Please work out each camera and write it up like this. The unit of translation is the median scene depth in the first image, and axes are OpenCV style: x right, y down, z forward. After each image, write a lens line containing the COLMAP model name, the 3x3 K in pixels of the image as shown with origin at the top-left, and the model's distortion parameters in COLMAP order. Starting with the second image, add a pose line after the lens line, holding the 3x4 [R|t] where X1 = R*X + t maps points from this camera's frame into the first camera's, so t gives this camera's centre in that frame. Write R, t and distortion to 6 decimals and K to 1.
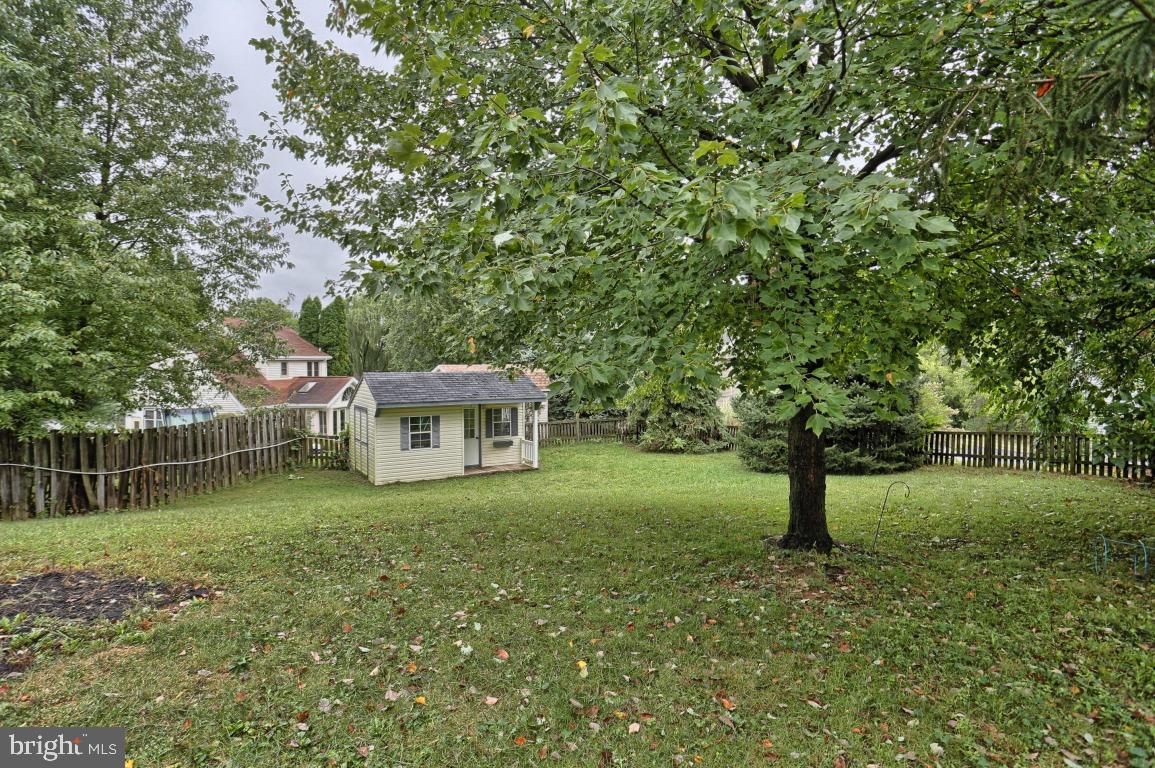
lens RADIAL K [[629.4, 0, 577.5], [0, 629.4, 384.0], [0, 0, 1]] dist [-0.000115, 0.000058]
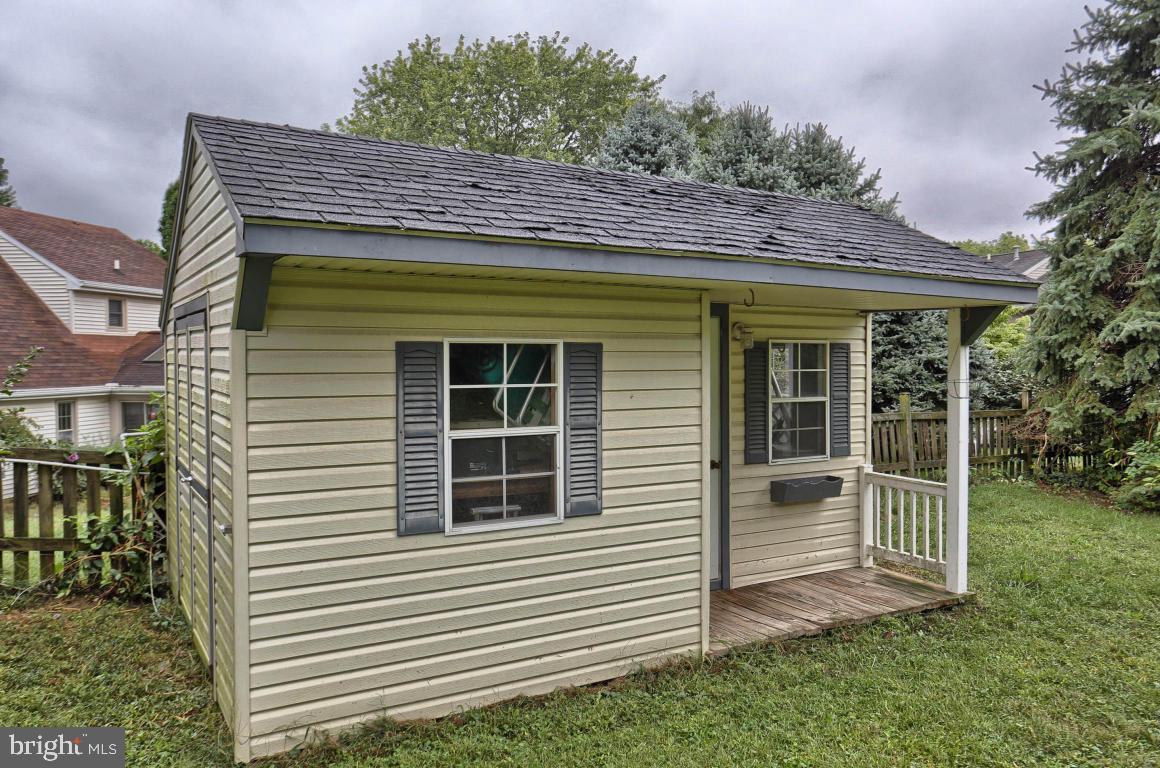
lens RADIAL K [[854.3, 0, 580.0], [0, 854.3, 384.0], [0, 0, 1]] dist [0.000122, 0.000552]
pose [[0.999813, 0.002885, -0.019098, -0.219300], [-0.003037, 0.999964, -0.007933, 0.064006], [0.019075, 0.007990, 0.999786, 0.744736]]
